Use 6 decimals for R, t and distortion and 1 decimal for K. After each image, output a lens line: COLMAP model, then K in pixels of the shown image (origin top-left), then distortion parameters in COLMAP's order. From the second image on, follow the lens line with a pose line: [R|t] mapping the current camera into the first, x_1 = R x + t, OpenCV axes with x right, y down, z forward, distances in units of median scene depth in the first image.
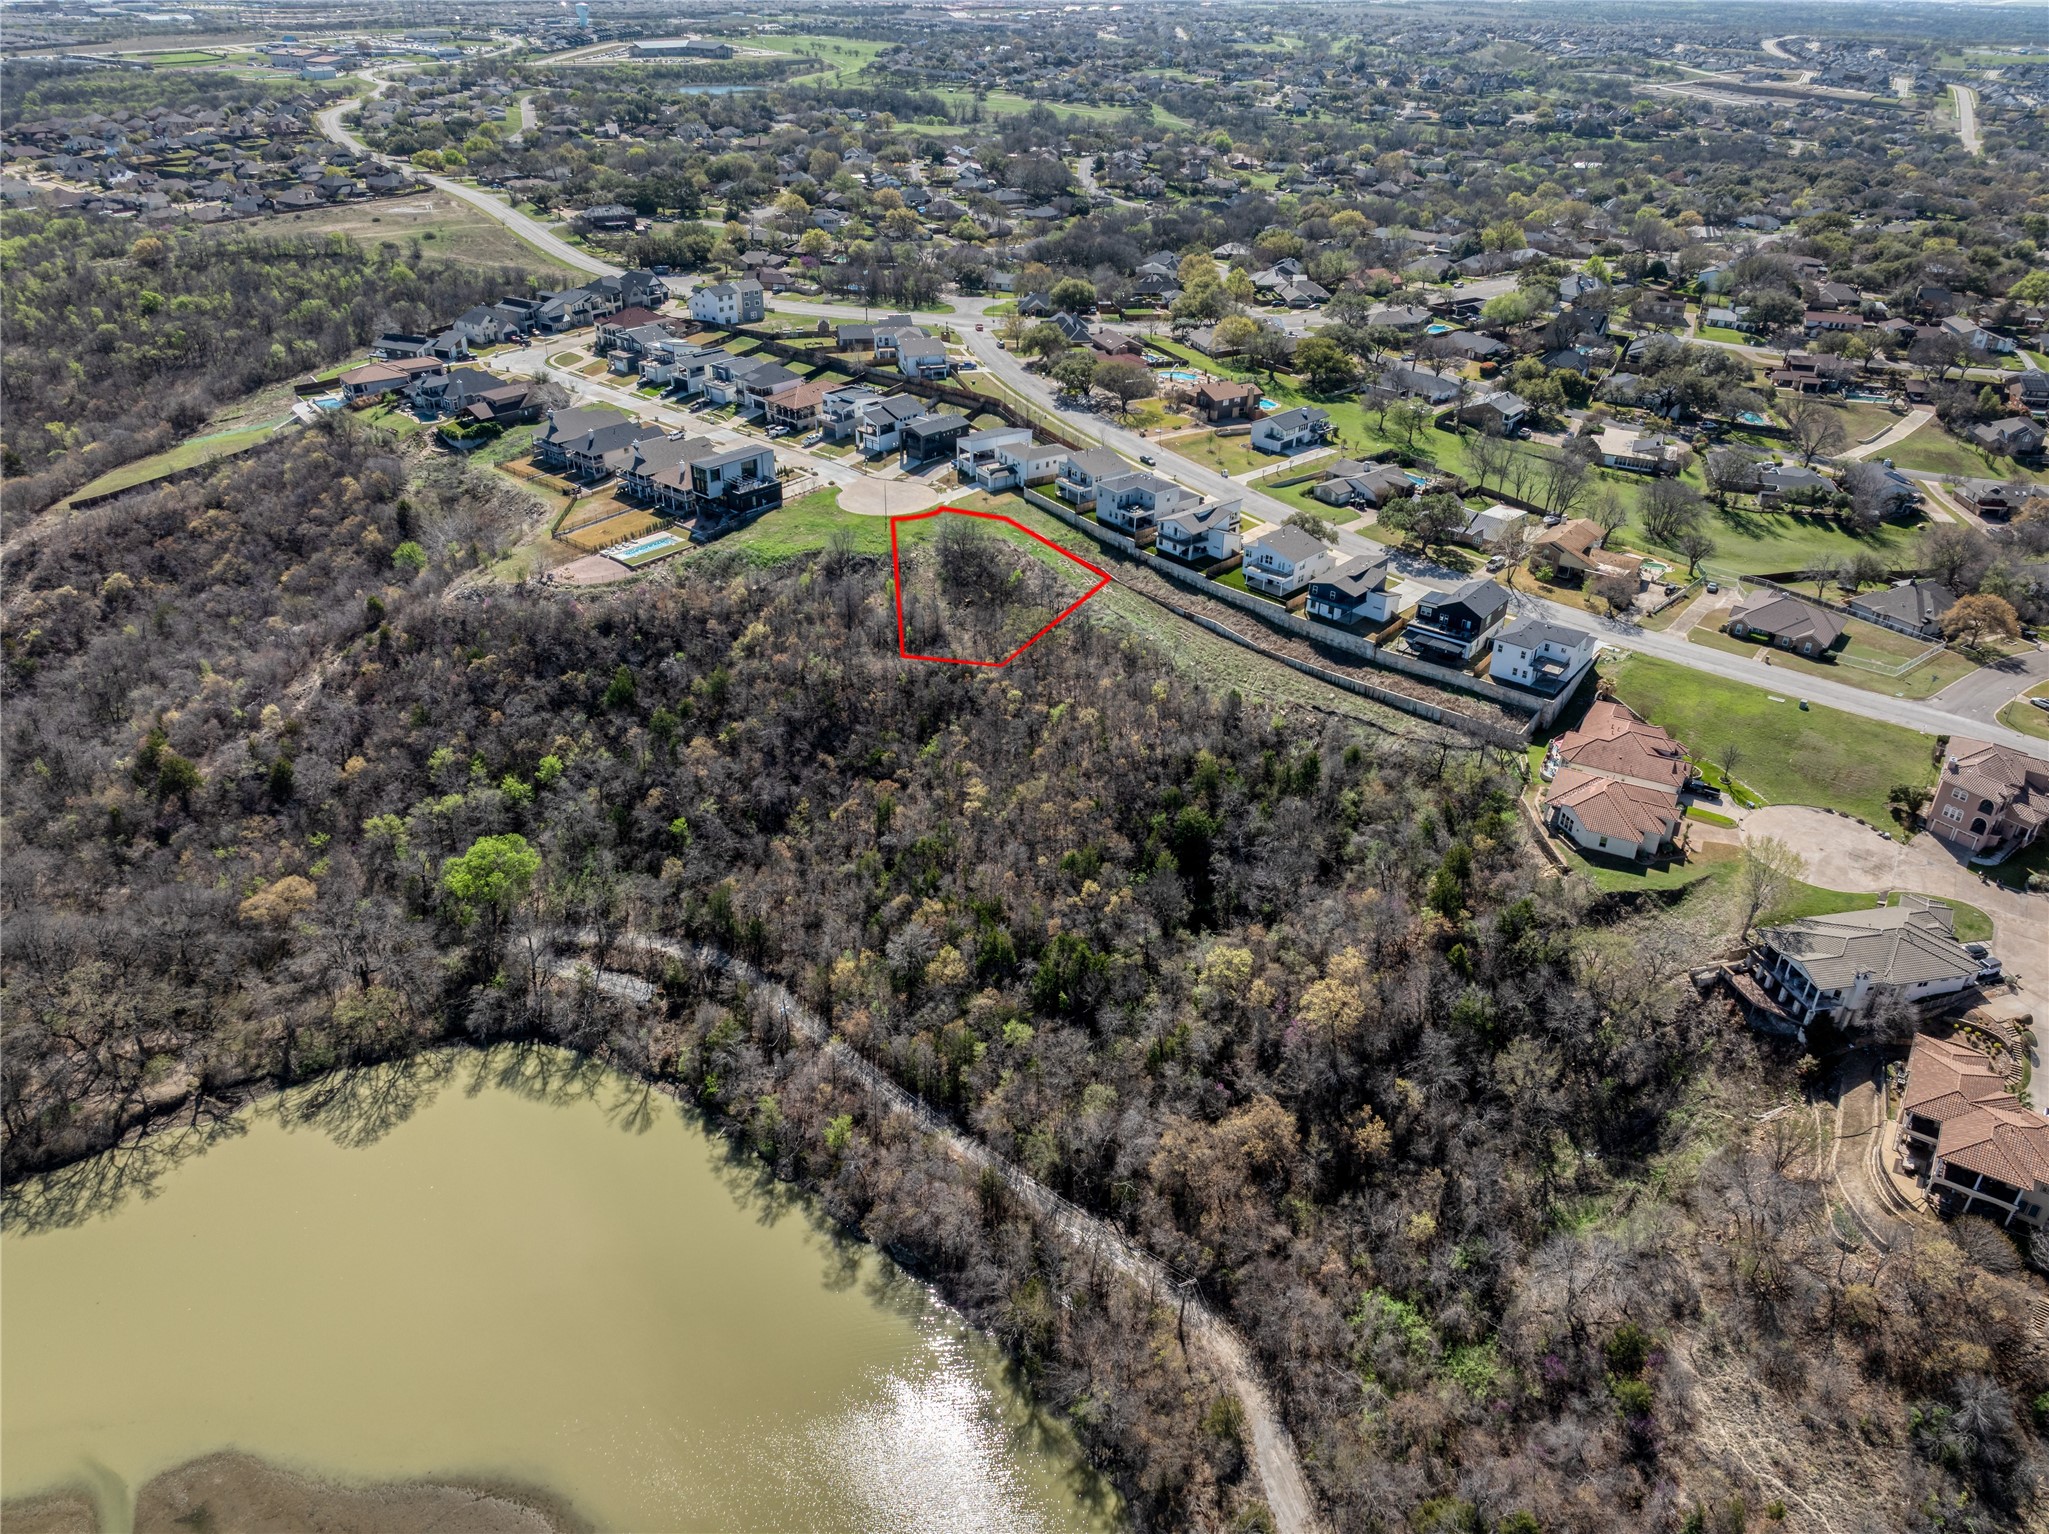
lens RADIAL K [[1439.1, 0, 1026.3], [0, 1439.1, 763.1], [0, 0, 1]] dist [-0.039269, 0.026122]
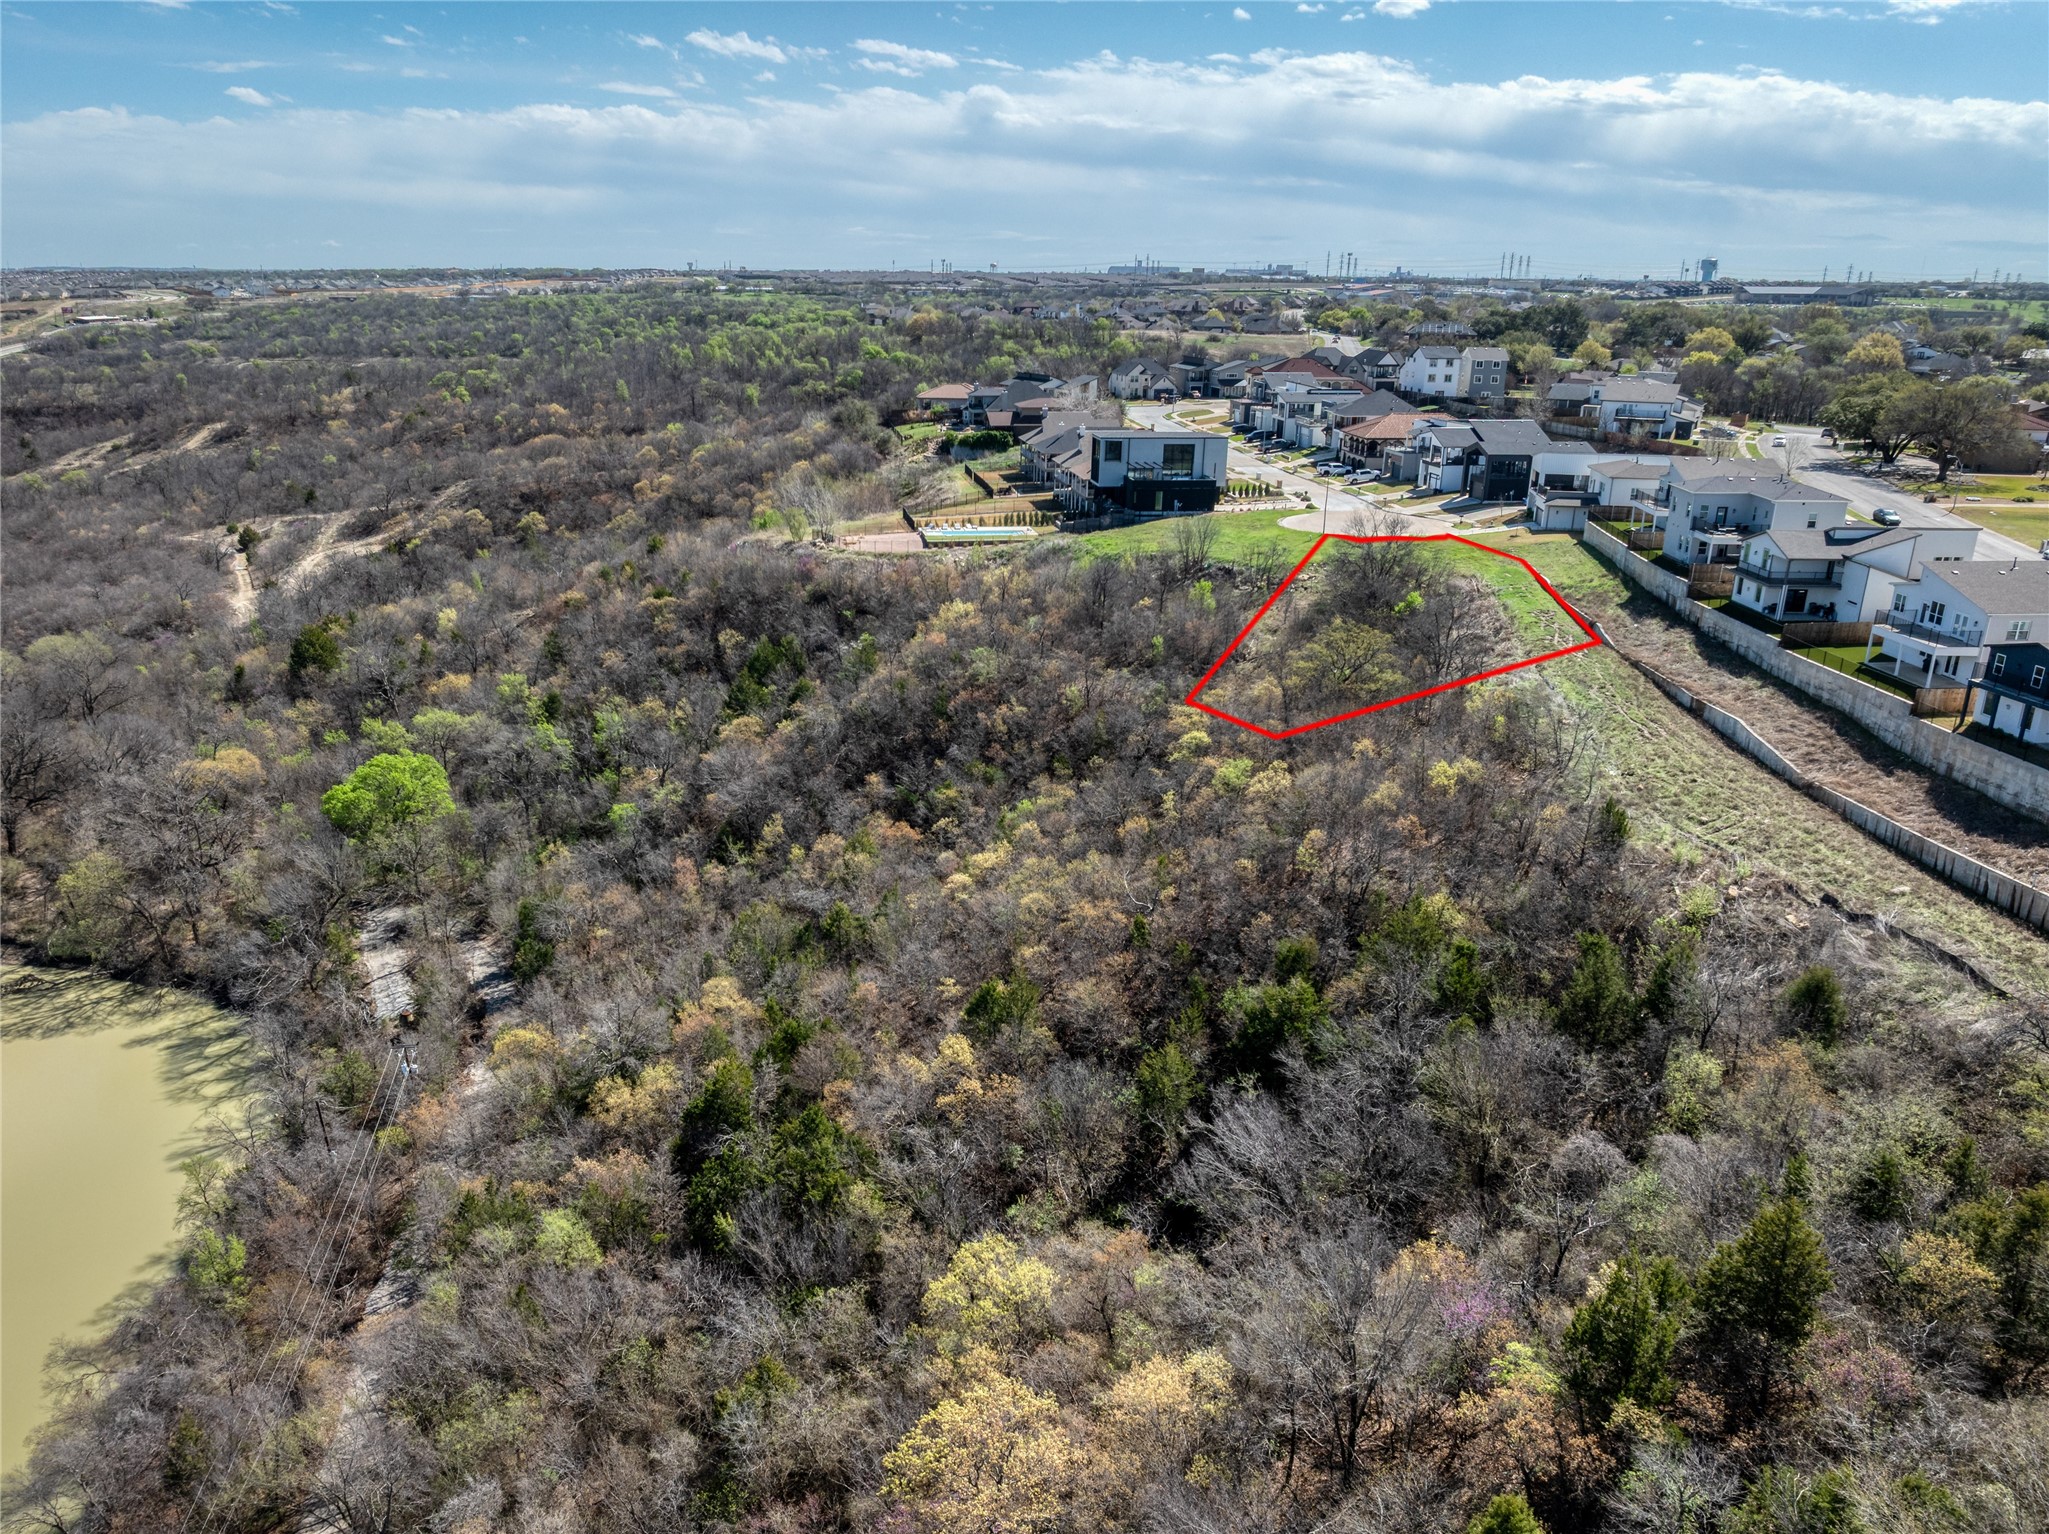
lens RADIAL K [[1625.3, 0, 895.0], [0, 1625.3, 864.0], [0, 0, 1]] dist [-0.028208, 0.008181]
pose [[0.722525, 0.227530, -0.652830, 0.268726], [-0.335120, 0.941200, -0.042861, 0.047861], [0.604692, 0.249745, 0.756290, 0.476511]]
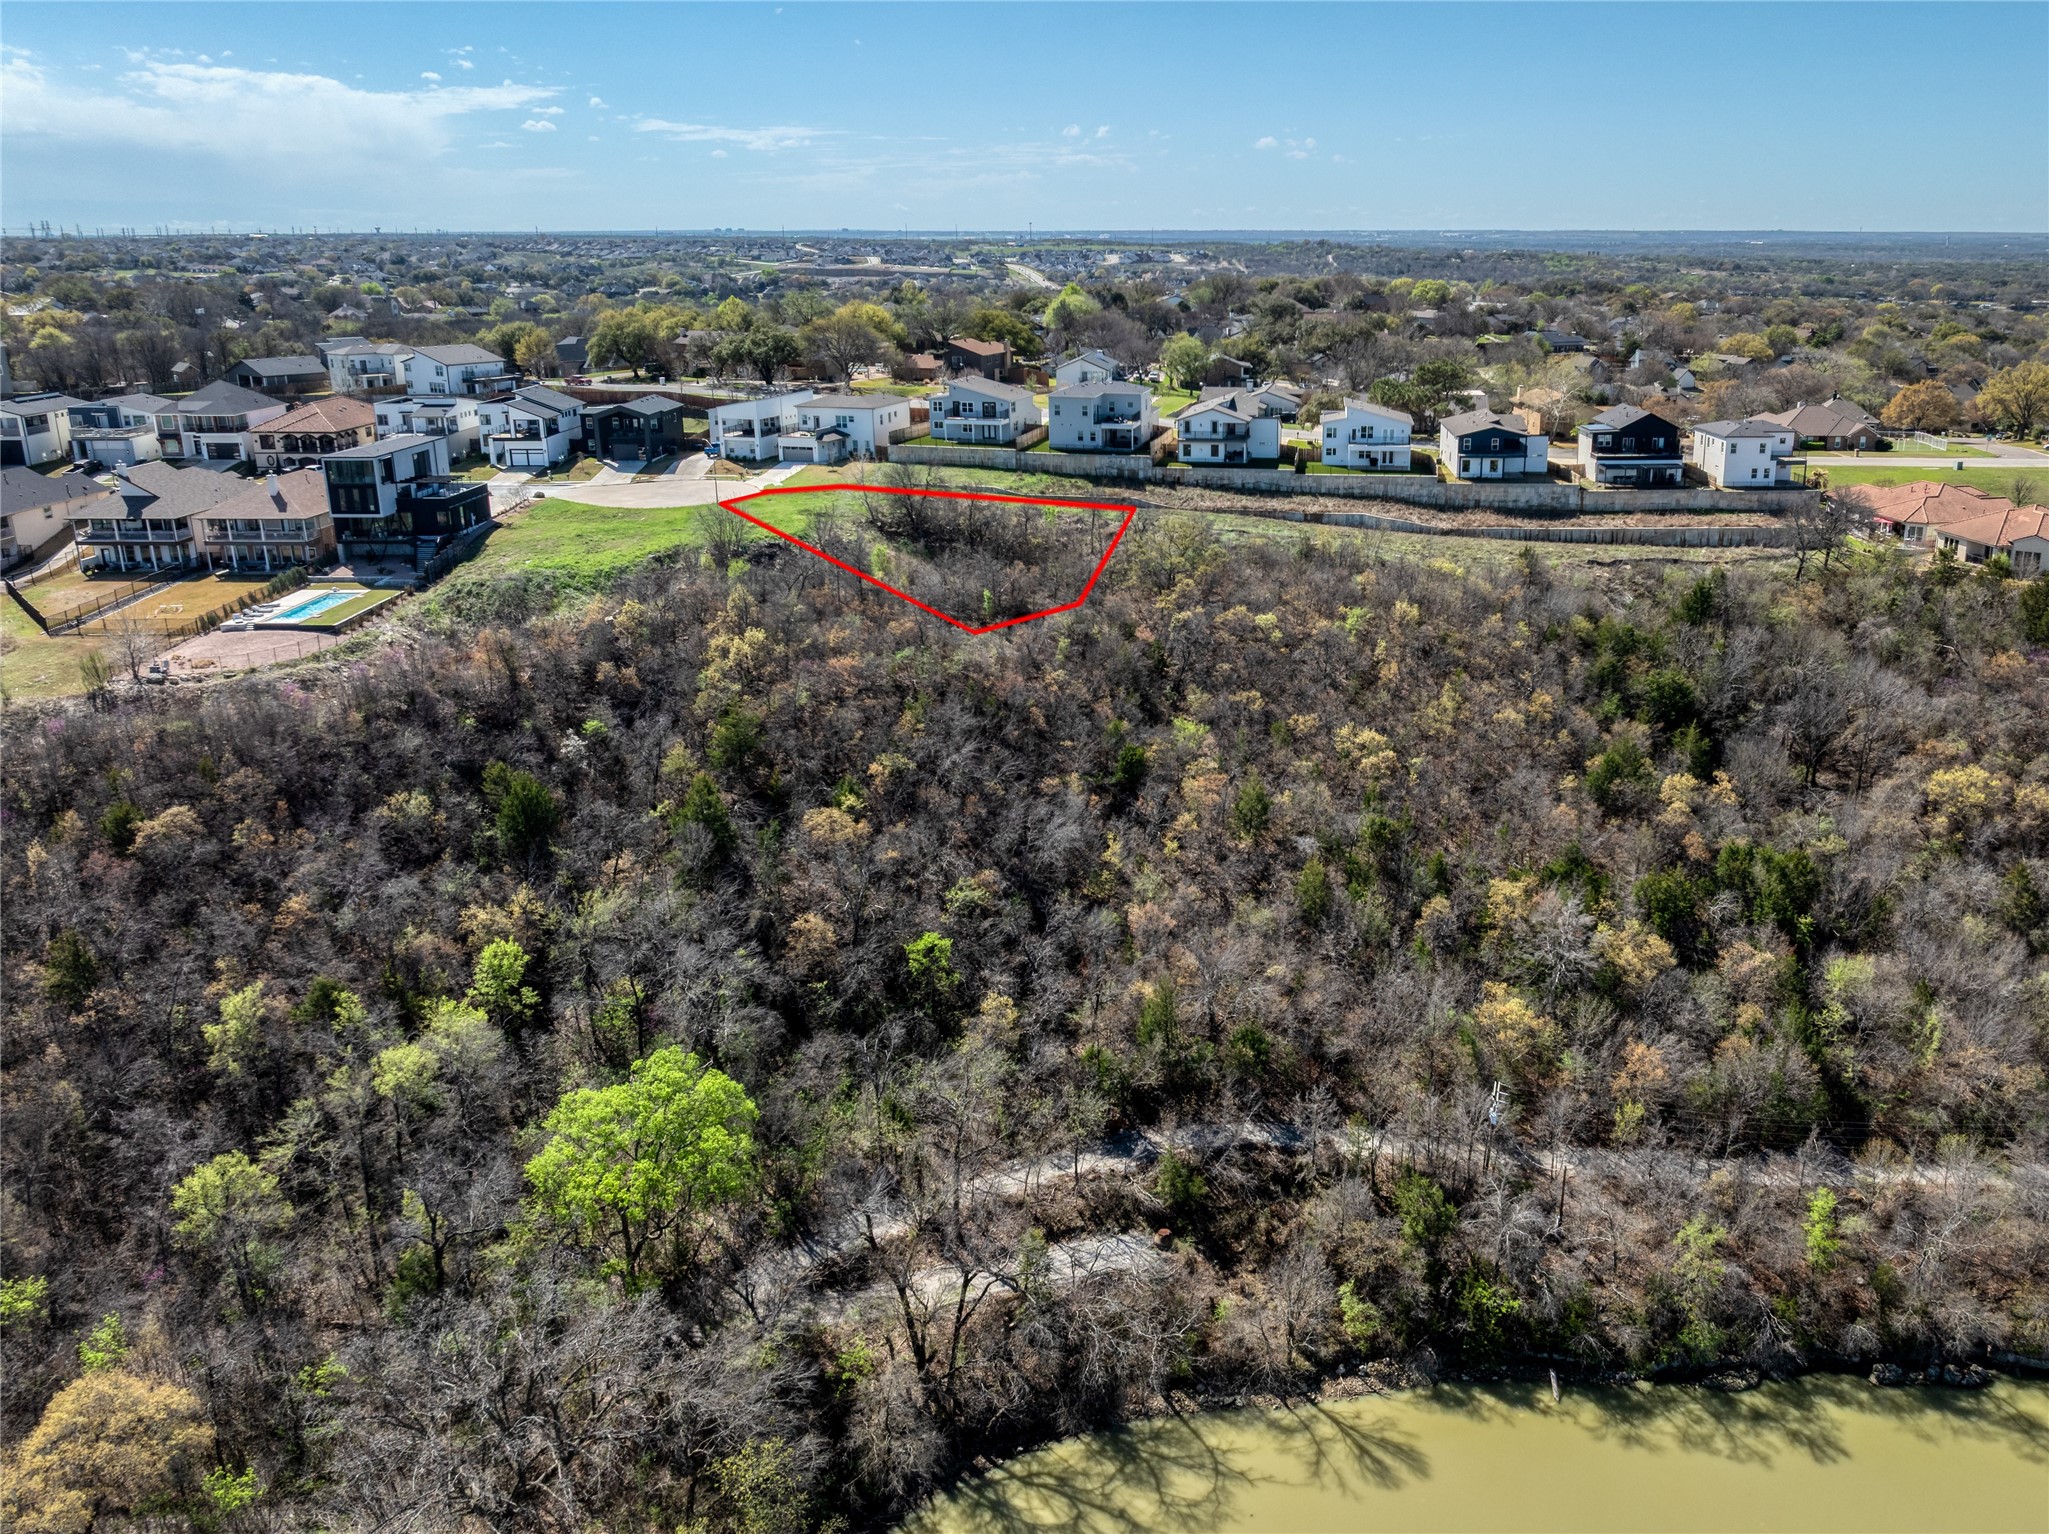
lens RADIAL K [[1708.2, 0, 1215.5], [0, 1708.2, 729.8], [0, 0, 1]] dist [-0.049066, 0.045909]
pose [[0.748458, -0.201461, 0.631842, -0.447909], [0.335172, 0.937018, -0.098269, 0.054883], [-0.572250, 0.285326, 0.768843, 0.427856]]
